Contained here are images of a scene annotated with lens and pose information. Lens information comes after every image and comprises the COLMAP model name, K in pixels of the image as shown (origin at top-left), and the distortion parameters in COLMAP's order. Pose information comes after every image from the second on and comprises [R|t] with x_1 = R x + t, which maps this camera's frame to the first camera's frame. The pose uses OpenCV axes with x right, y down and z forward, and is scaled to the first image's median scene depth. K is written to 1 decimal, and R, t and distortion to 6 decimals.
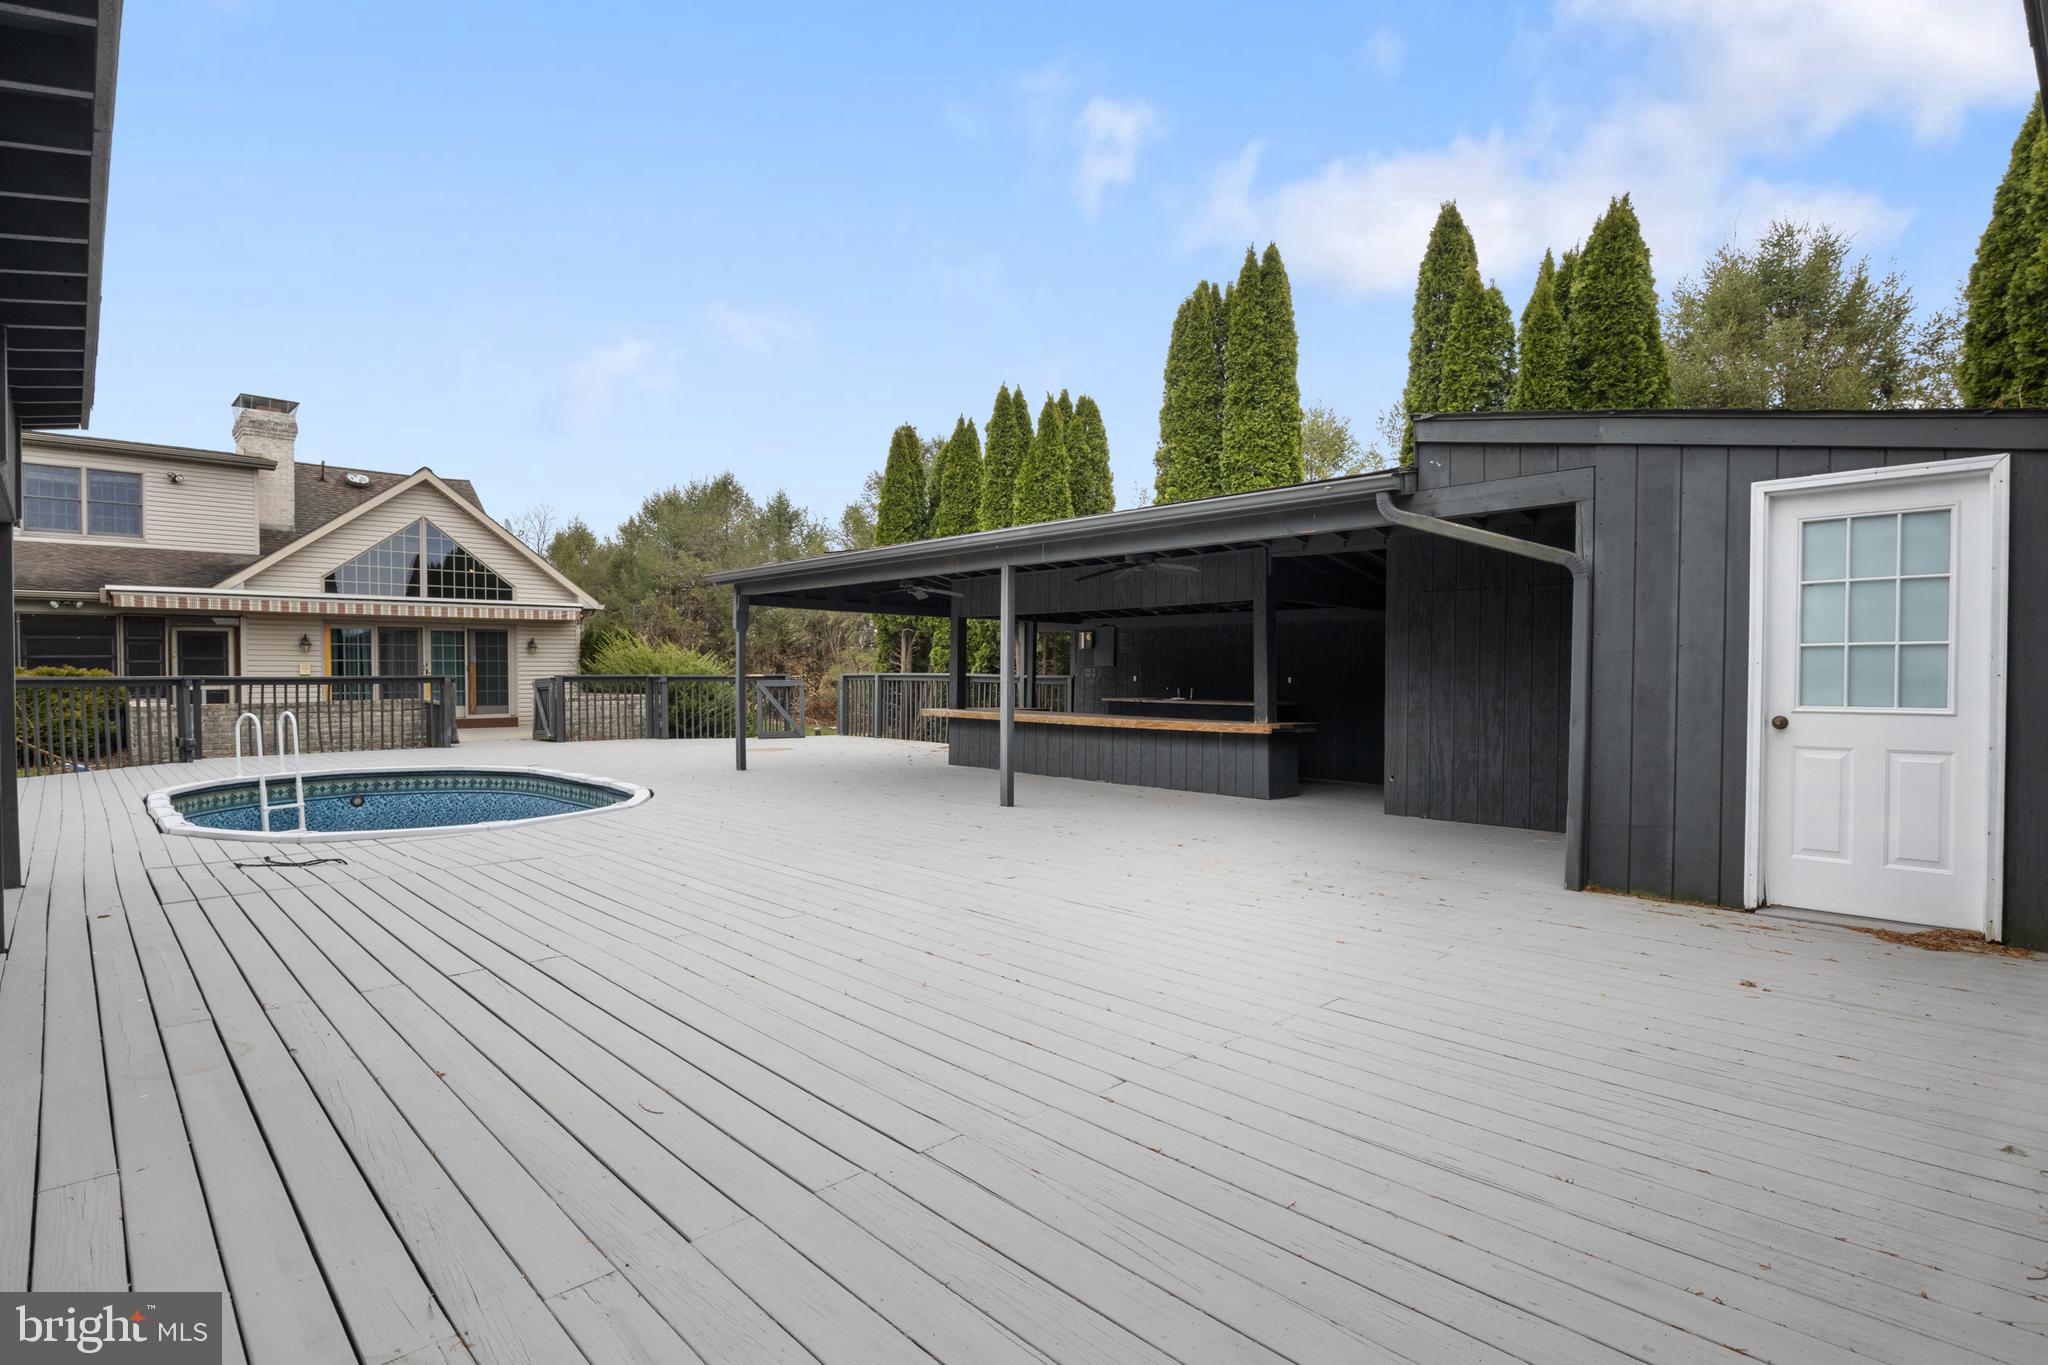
lens RADIAL K [[1024.9, 0, 1017.0], [0, 1024.9, 696.1], [0, 0, 1]] dist [-0.003826, -0.002436]
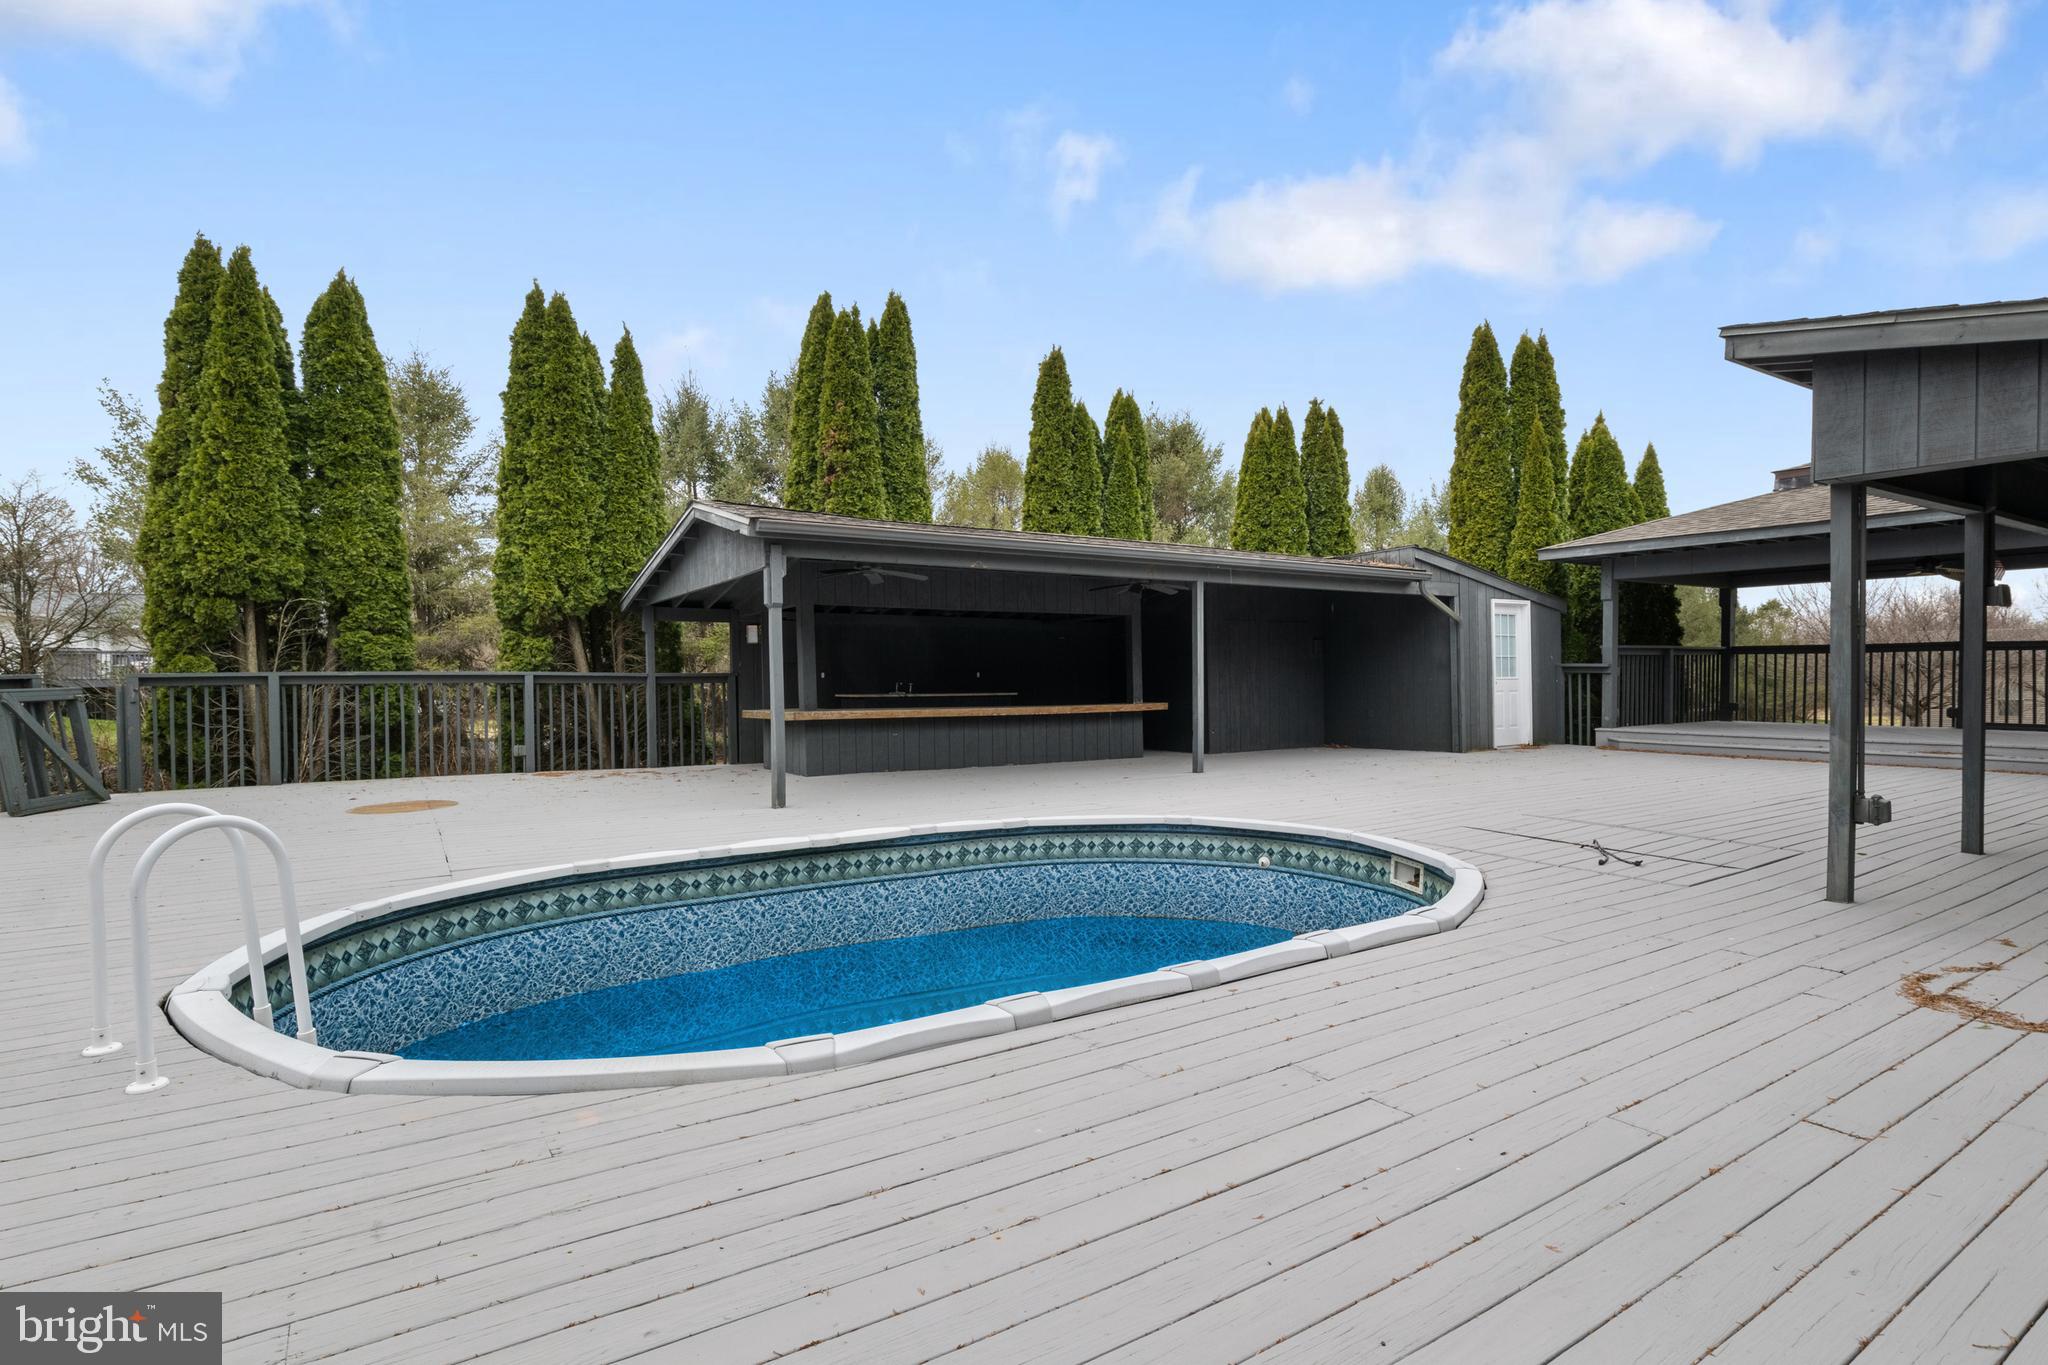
lens RADIAL K [[1024.9, 0, 1015.8], [0, 1024.9, 687.3], [0, 0, 1]] dist [-0.003826, -0.002436]
pose [[0.183359, -0.013850, 0.982948, -1.178222], [0.028095, 0.999566, 0.008843, -0.013142], [-0.982644, 0.025995, 0.183668, 0.909183]]
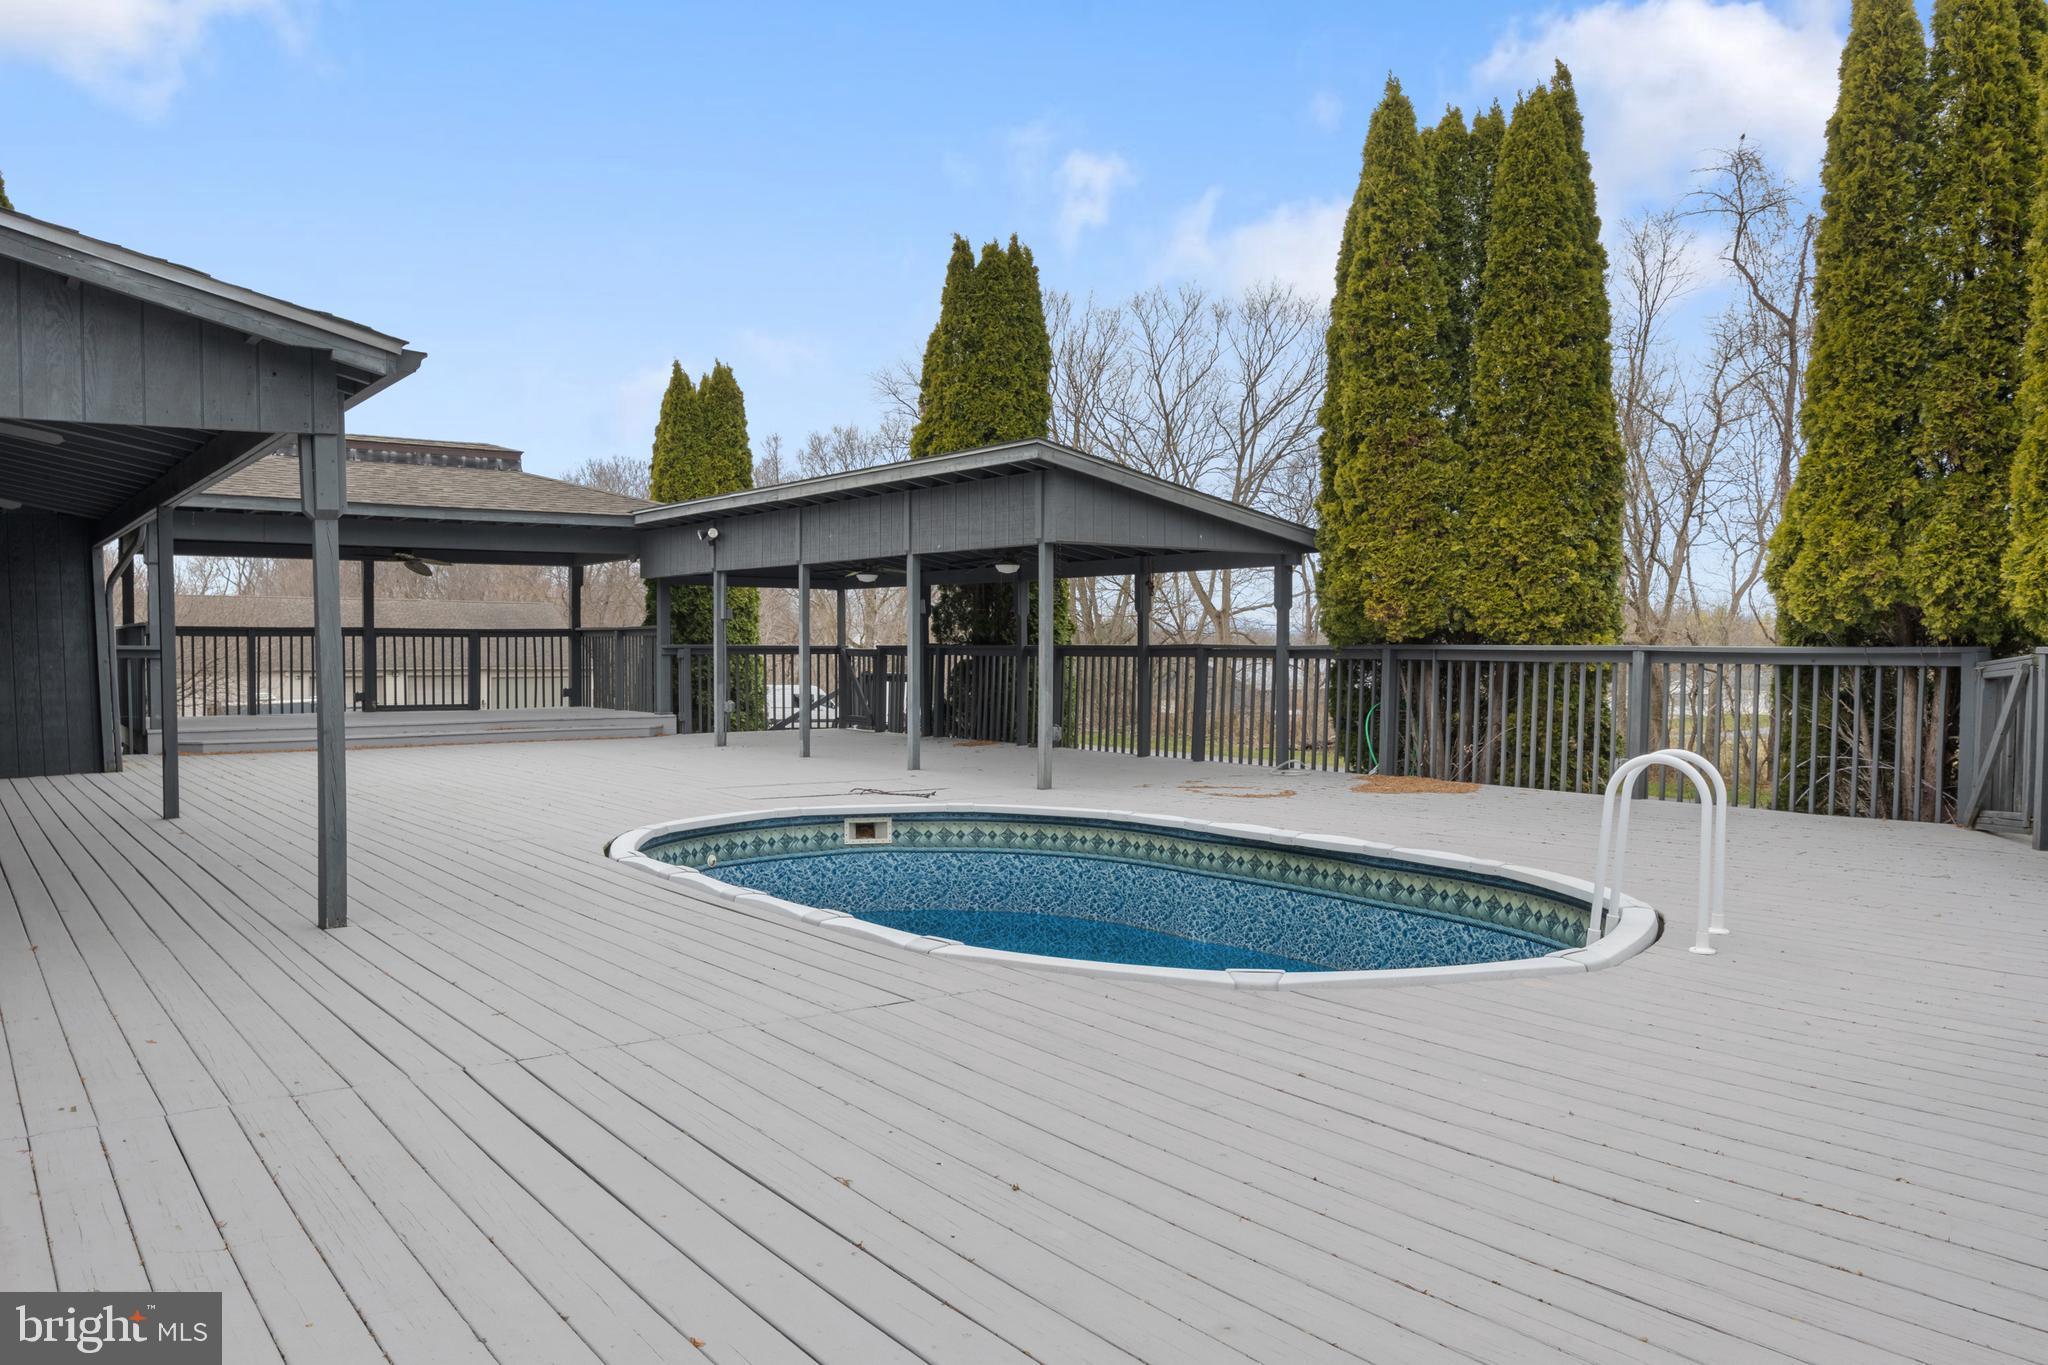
lens RADIAL K [[1491.7, 0, 1033.9], [0, 1491.7, 680.3], [0, 0, 1]] dist [-0.022365, 0.002189]
pose [[-0.995532, 0.002616, 0.094386, -0.698936], [0.006805, 0.999005, 0.044087, -0.038039], [-0.094177, 0.044532, -0.994559, 1.882074]]
